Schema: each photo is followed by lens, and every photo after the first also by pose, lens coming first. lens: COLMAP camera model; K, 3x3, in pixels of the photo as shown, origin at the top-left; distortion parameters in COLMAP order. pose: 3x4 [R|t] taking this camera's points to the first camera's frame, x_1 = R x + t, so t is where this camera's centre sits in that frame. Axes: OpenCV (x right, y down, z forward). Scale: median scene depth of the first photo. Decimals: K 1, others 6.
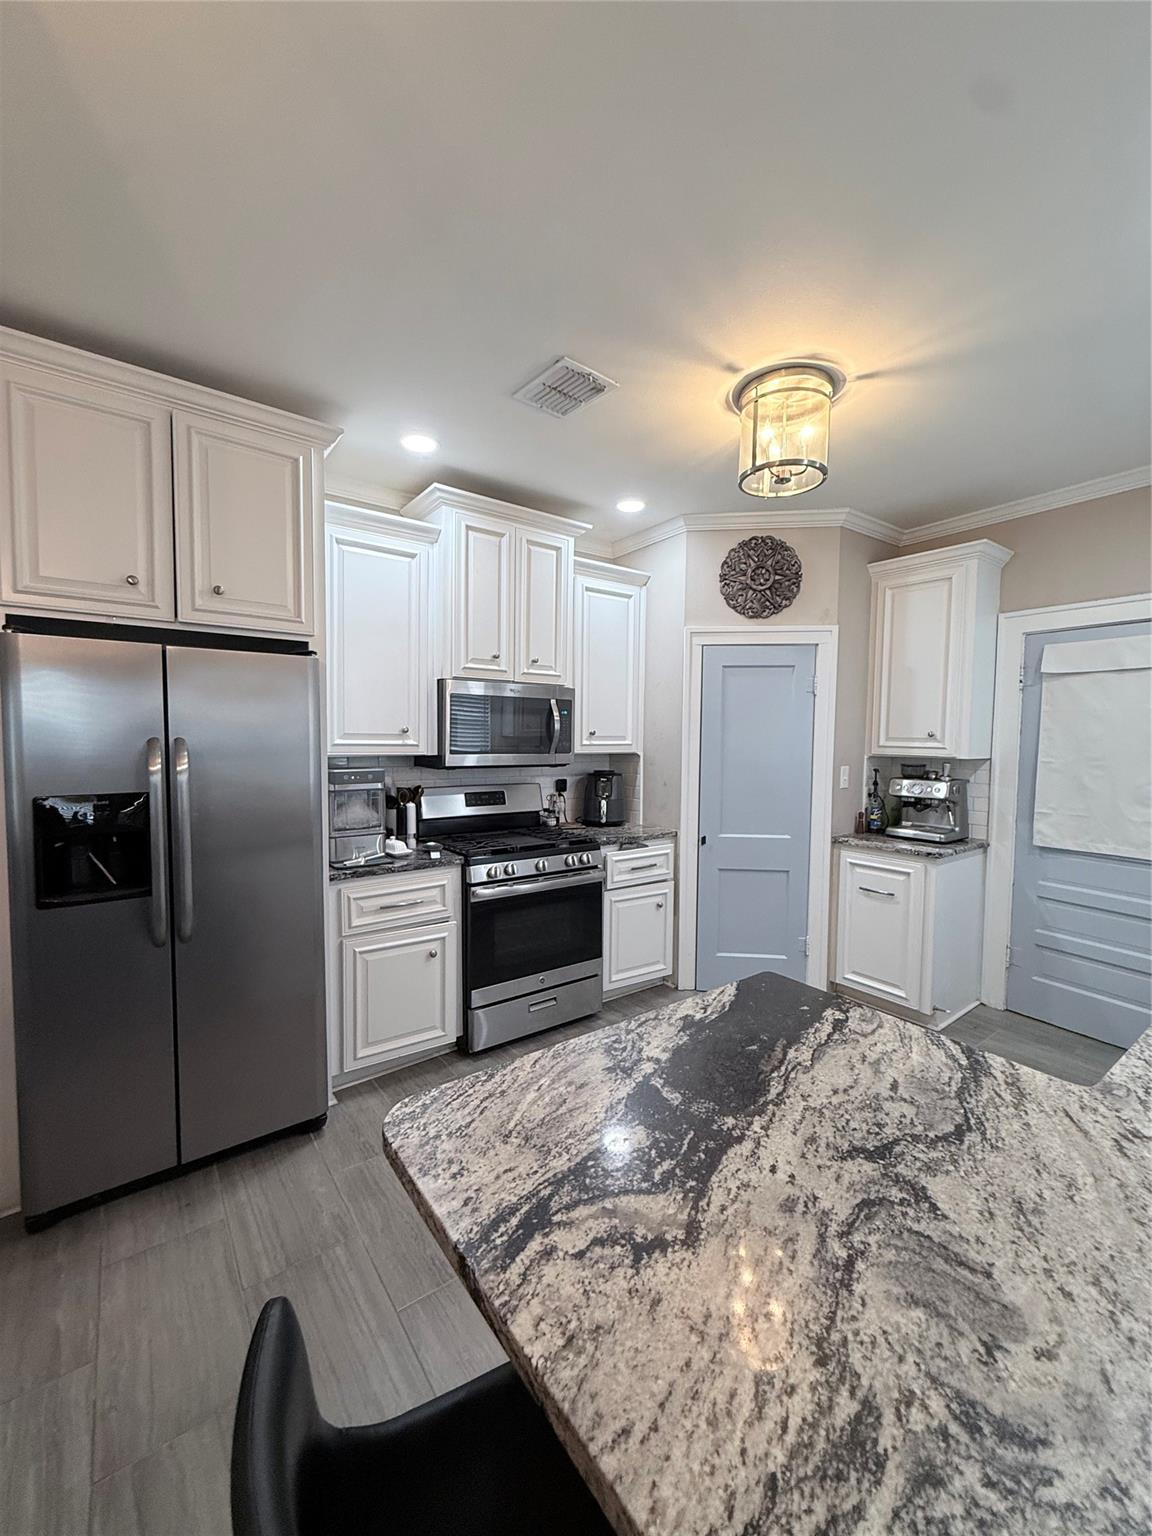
lens RADIAL K [[610.0, 0, 566.0], [0, 610.0, 766.5], [0, 0, 1]] dist [0.000771, 0.000657]
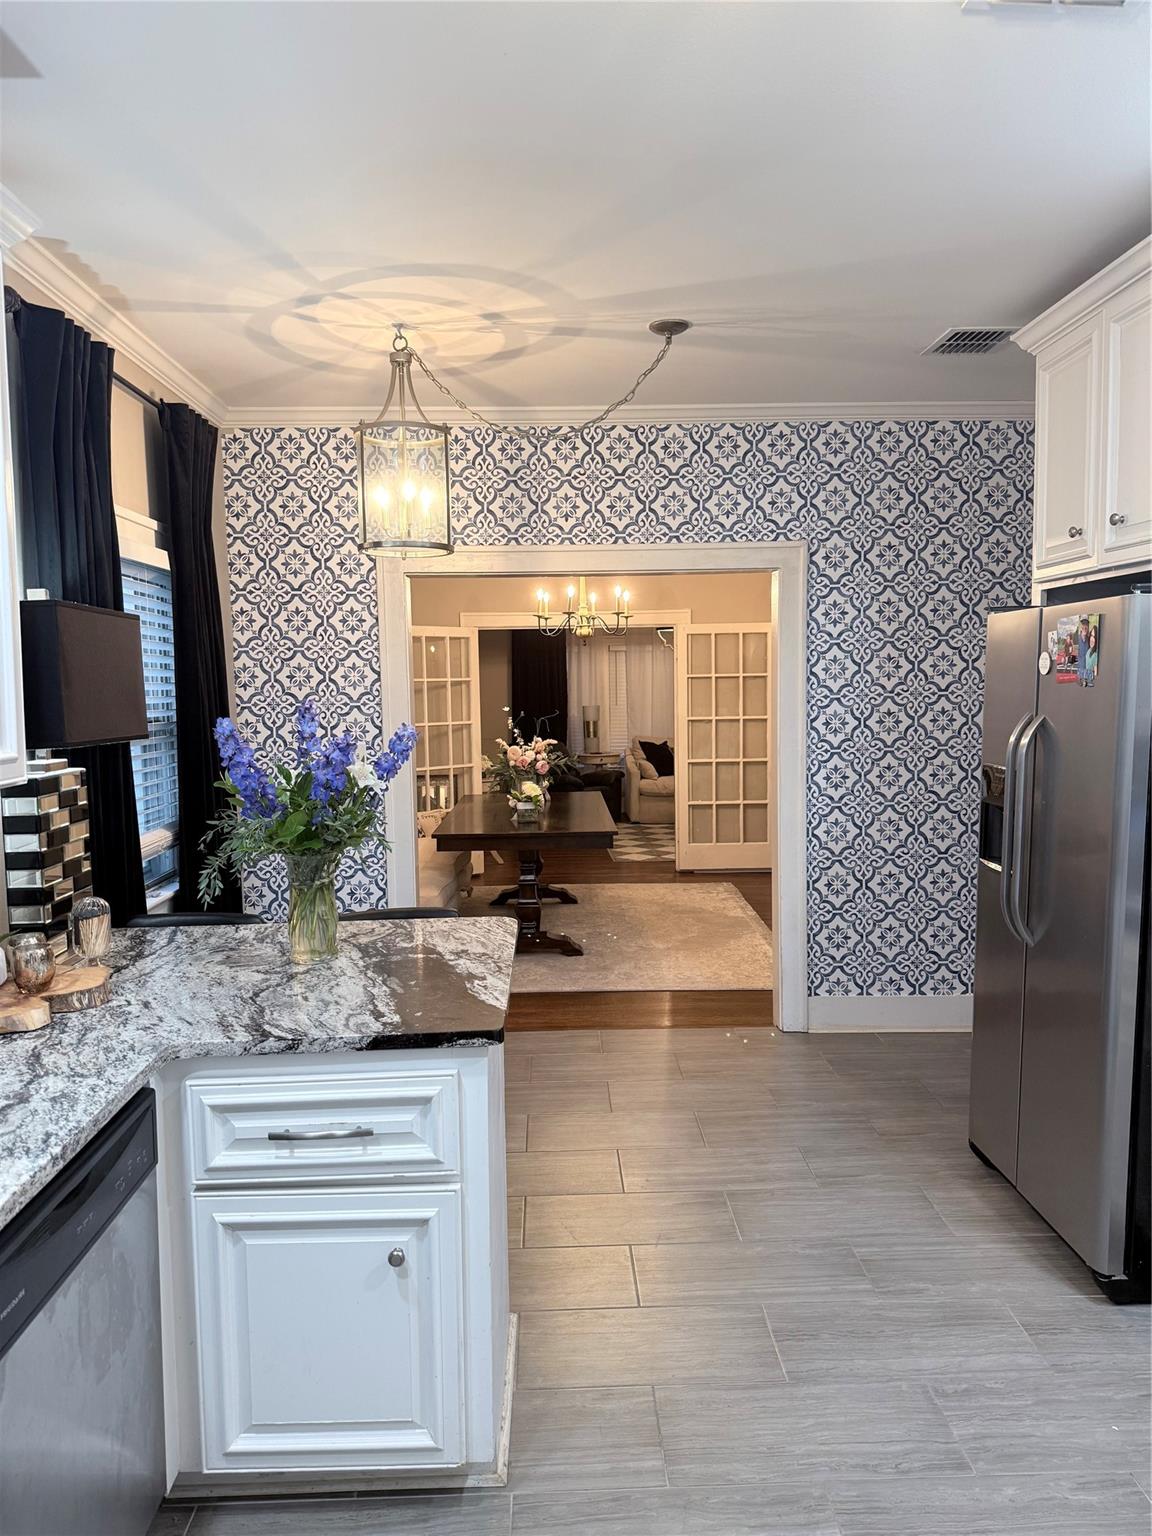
lens RADIAL K [[1062.8, 0, 581.3], [0, 1062.8, 769.0], [0, 0, 1]] dist [0.107951, -0.154379]
pose [[-0.558651, 0.068028, -0.826608, 0.958865], [-0.033824, 0.993933, 0.104658, -0.097008], [0.828713, 0.086427, -0.552961, 1.259686]]
